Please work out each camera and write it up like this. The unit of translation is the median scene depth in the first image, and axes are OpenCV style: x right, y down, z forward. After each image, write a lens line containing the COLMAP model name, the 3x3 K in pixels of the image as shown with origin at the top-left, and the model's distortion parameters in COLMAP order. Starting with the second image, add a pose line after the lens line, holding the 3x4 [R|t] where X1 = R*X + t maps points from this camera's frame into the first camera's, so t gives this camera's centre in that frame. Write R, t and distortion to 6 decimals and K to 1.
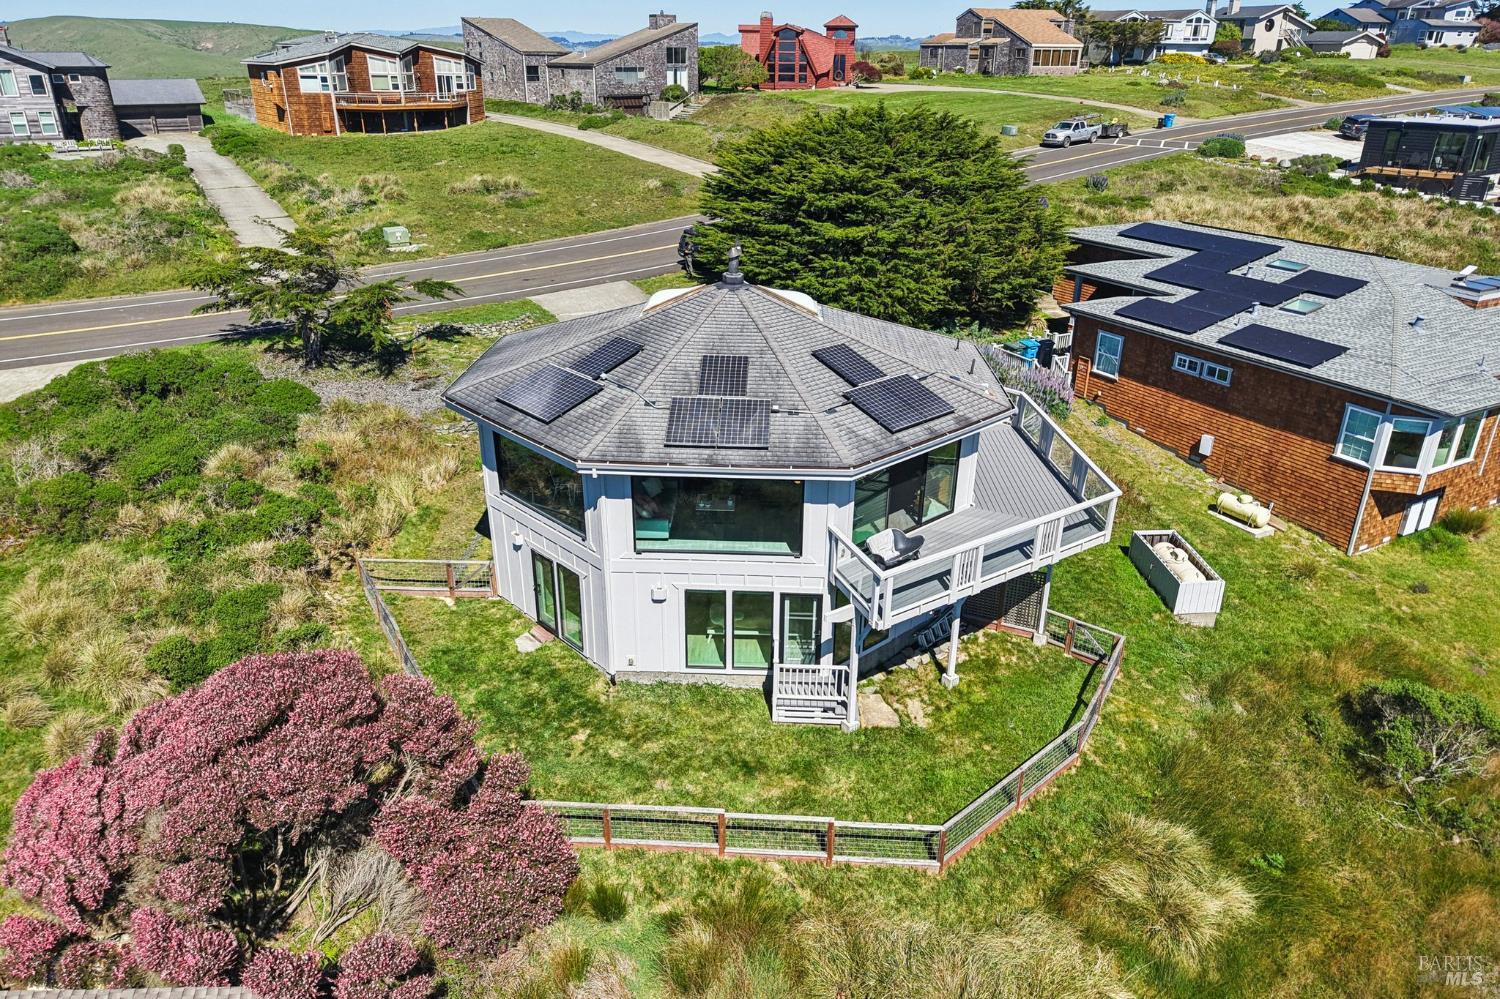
lens RADIAL K [[993.9, 0, 750.0], [0, 993.9, 499.5], [0, 0, 1]] dist [0.001340, -0.003035]
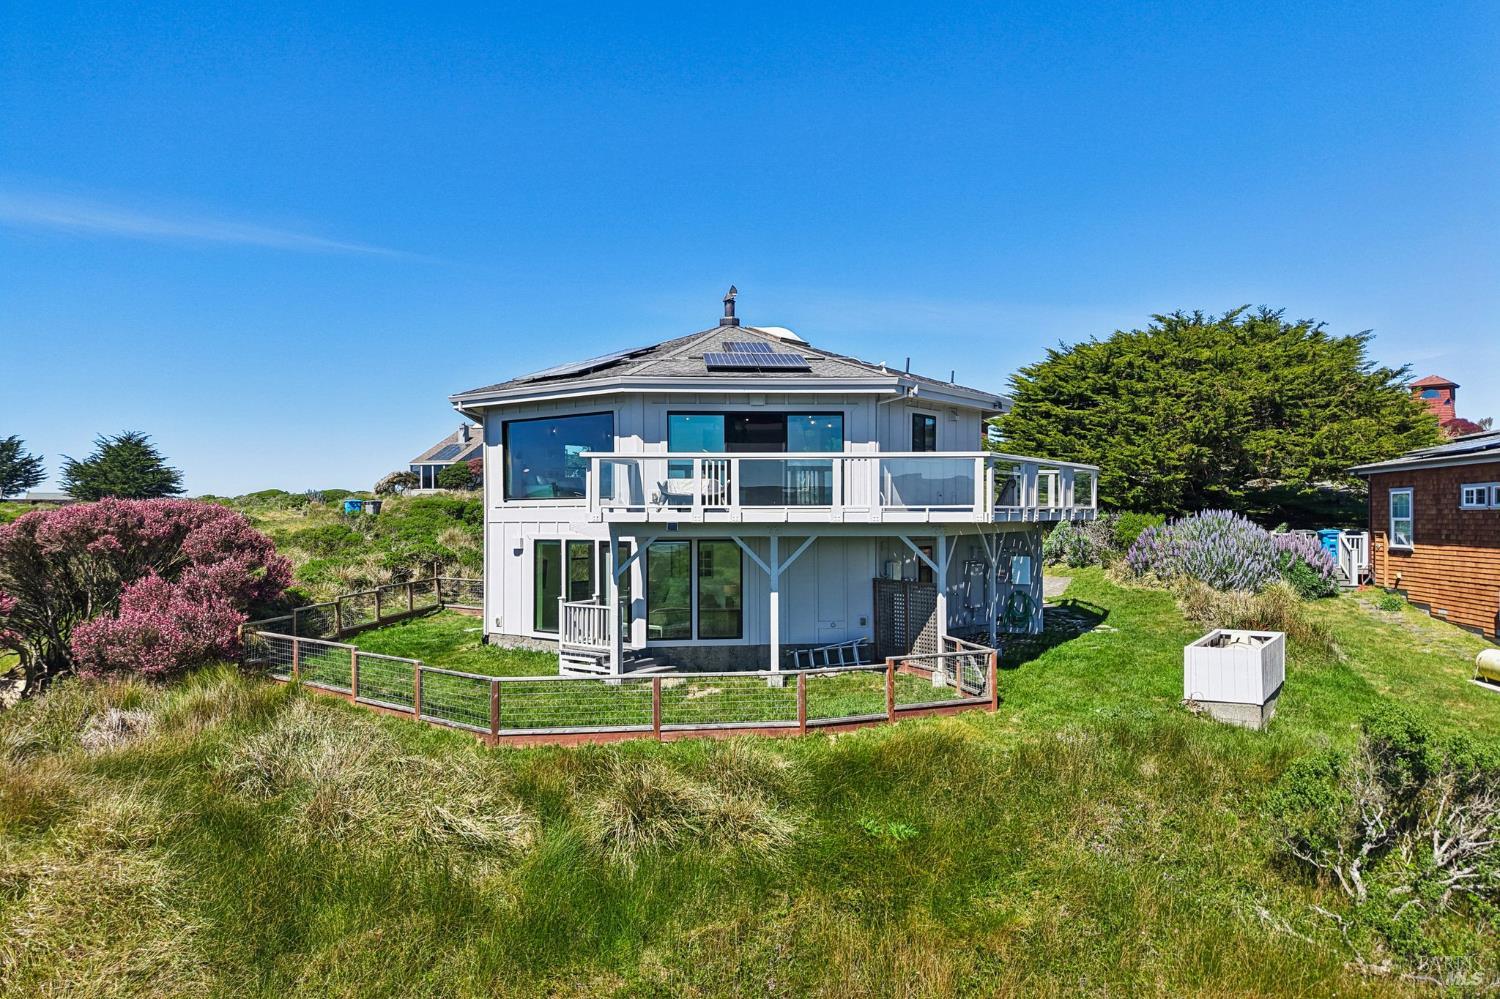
lens RADIAL K [[1008.7, 0, 750.0], [0, 1008.7, 499.5], [0, 0, 1]] dist [0.004698, -0.000913]
pose [[0.806179, -0.018764, -0.591374, 0.182196], [-0.233370, 0.908382, -0.346959, 0.091055], [0.543704, 0.417720, 0.727940, 0.089895]]
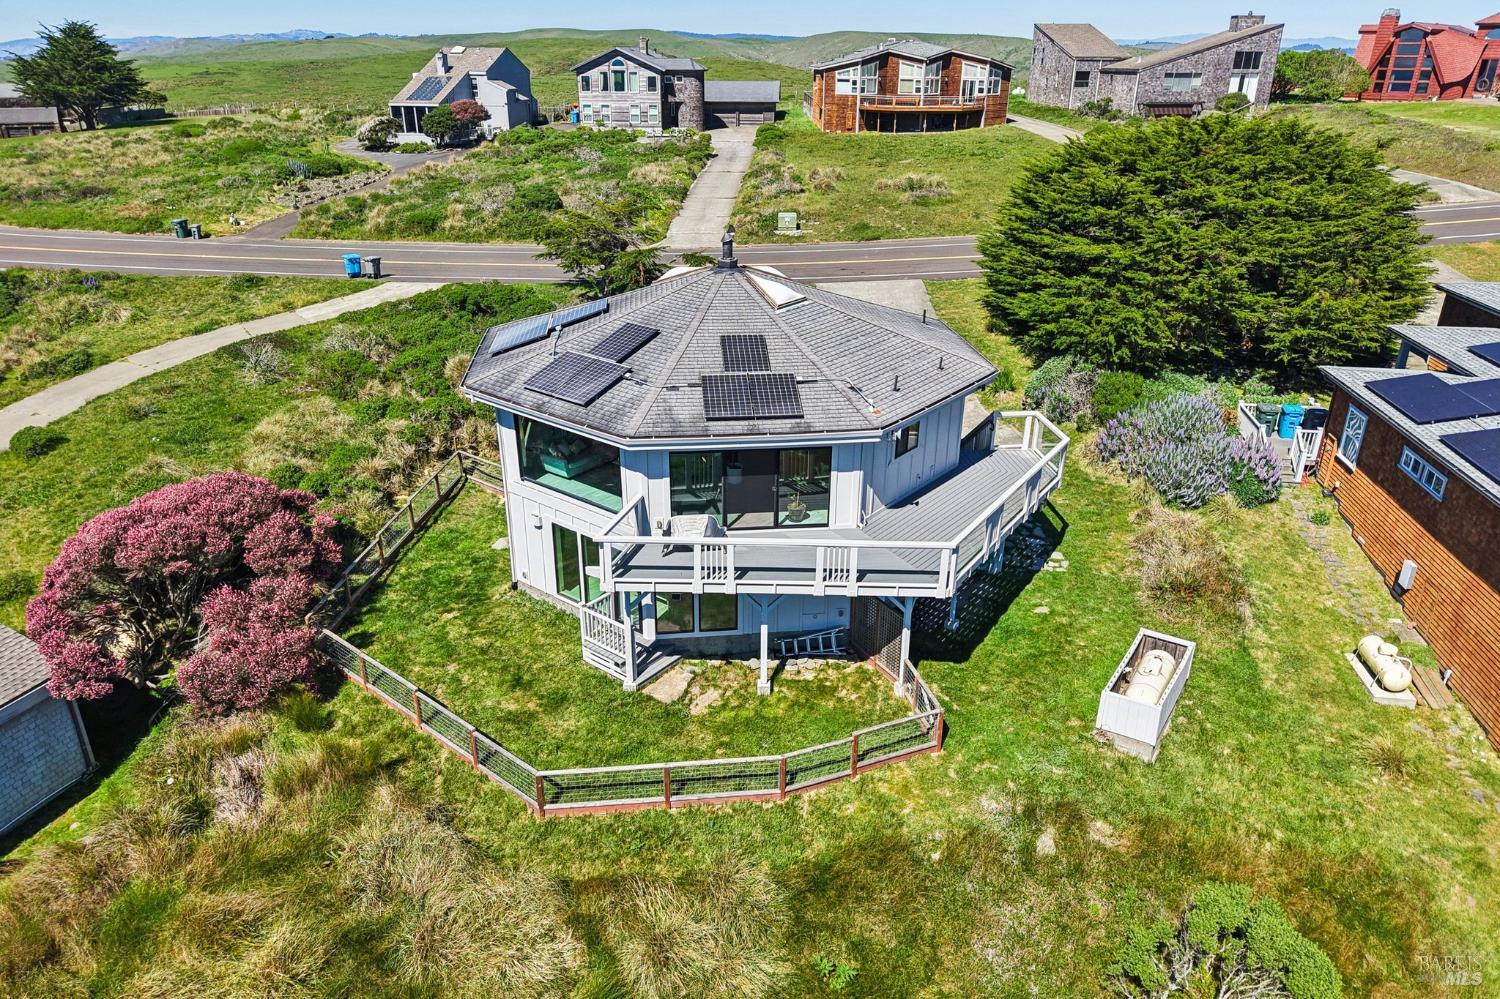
lens RADIAL K [[1008.5, 0, 751.5], [0, 1008.5, 481.4], [0, 0, 1]] dist [0.005571, -0.001148]
pose [[0.805256, 0.226389, -0.548007, 0.186457], [-0.241292, 0.969367, 0.045898, -0.015523], [0.541610, 0.095271, 0.835214, 0.040327]]
